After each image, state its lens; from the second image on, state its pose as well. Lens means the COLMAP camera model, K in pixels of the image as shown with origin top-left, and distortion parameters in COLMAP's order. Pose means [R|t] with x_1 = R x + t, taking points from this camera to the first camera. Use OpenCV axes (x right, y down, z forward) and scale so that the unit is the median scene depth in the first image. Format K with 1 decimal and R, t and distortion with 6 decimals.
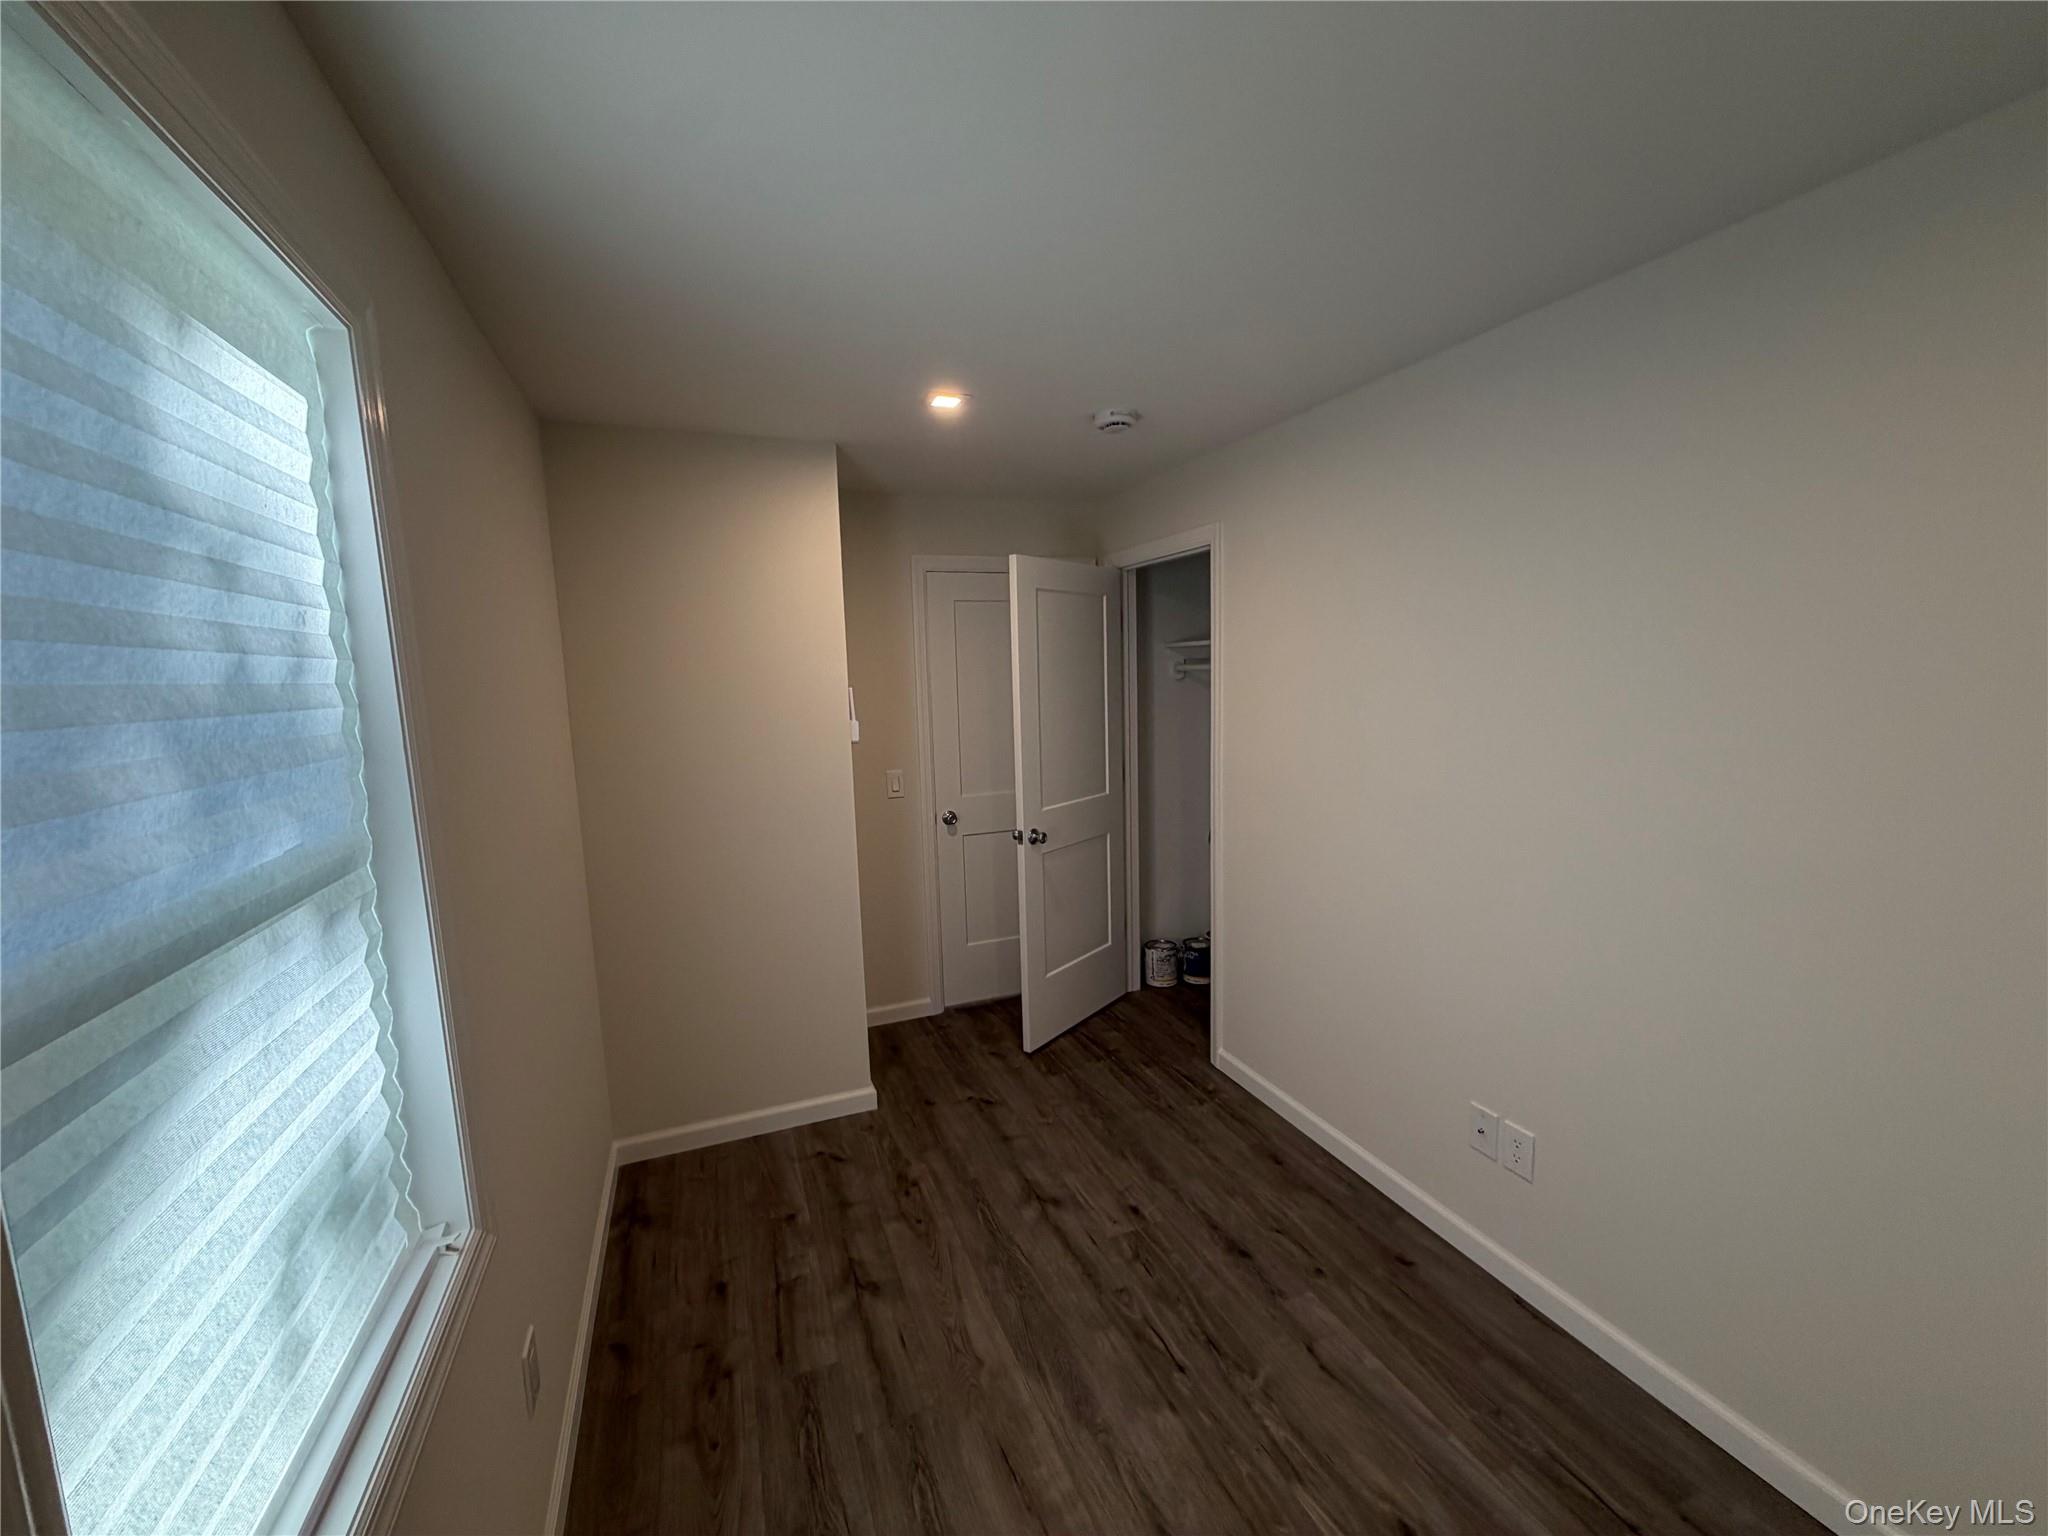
lens RADIAL K [[815.4, 0, 1019.0], [0, 815.4, 769.8], [0, 0, 1]] dist [0.000836, -0.000398]
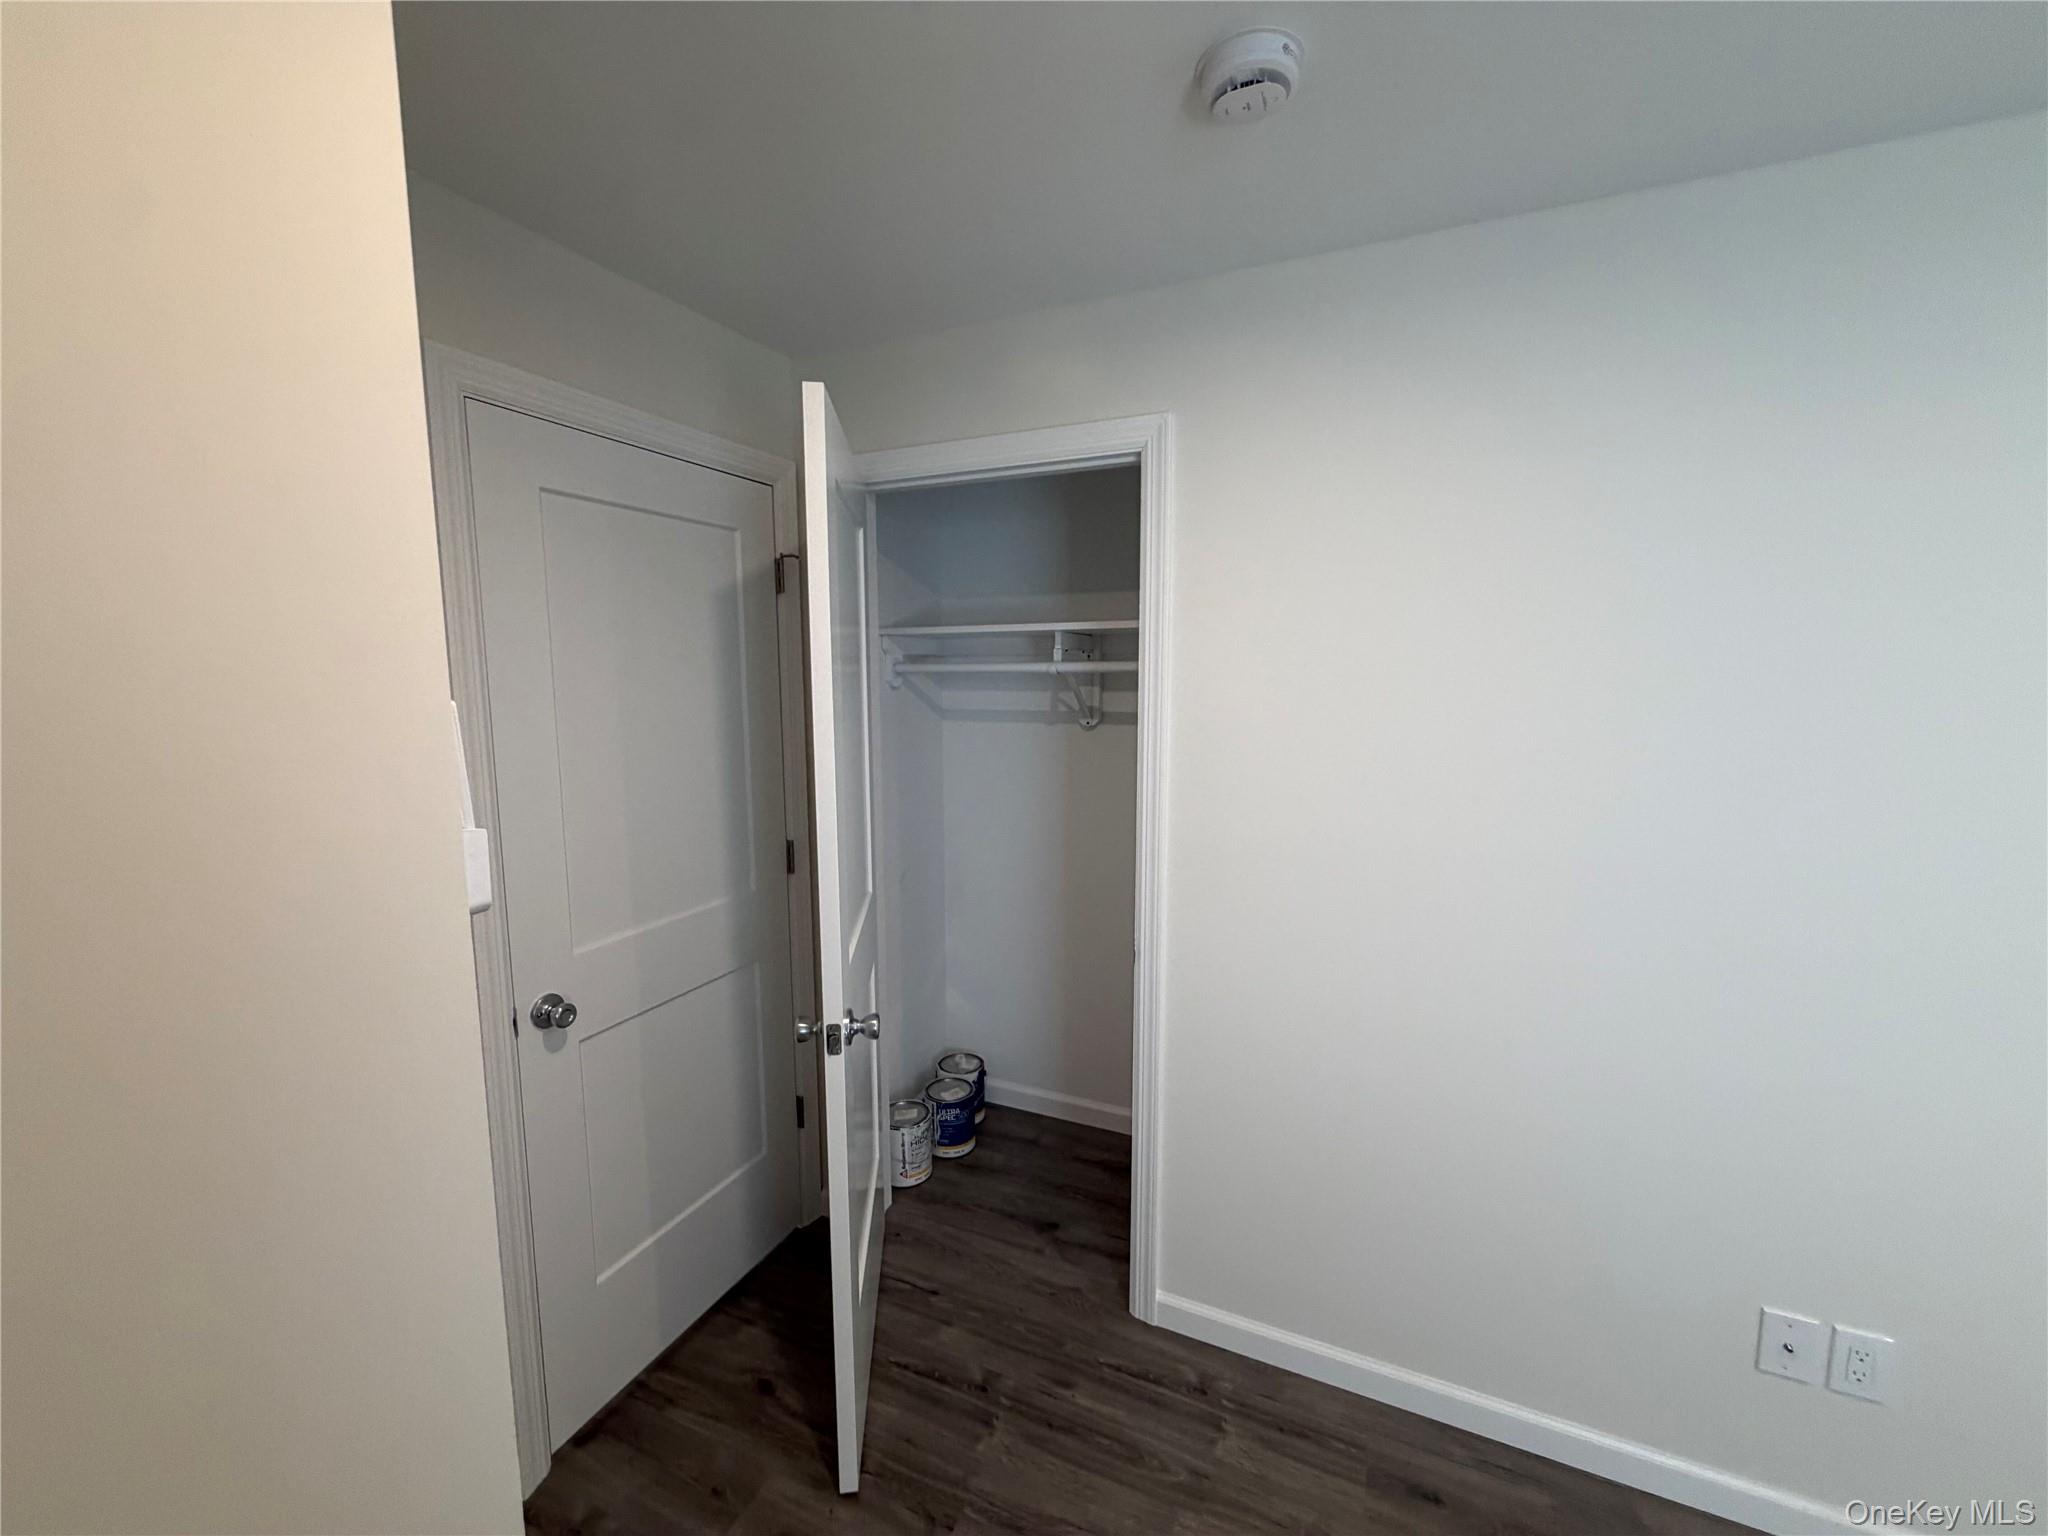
lens RADIAL K [[815.4, 0, 1019.0], [0, 815.4, 769.8], [0, 0, 1]] dist [0.000836, -0.000398]
pose [[0.718156, -0.057848, 0.693474, -0.225762], [0.067891, 0.997609, 0.012912, -0.061823], [-0.692562, 0.037808, 0.720366, 0.613919]]
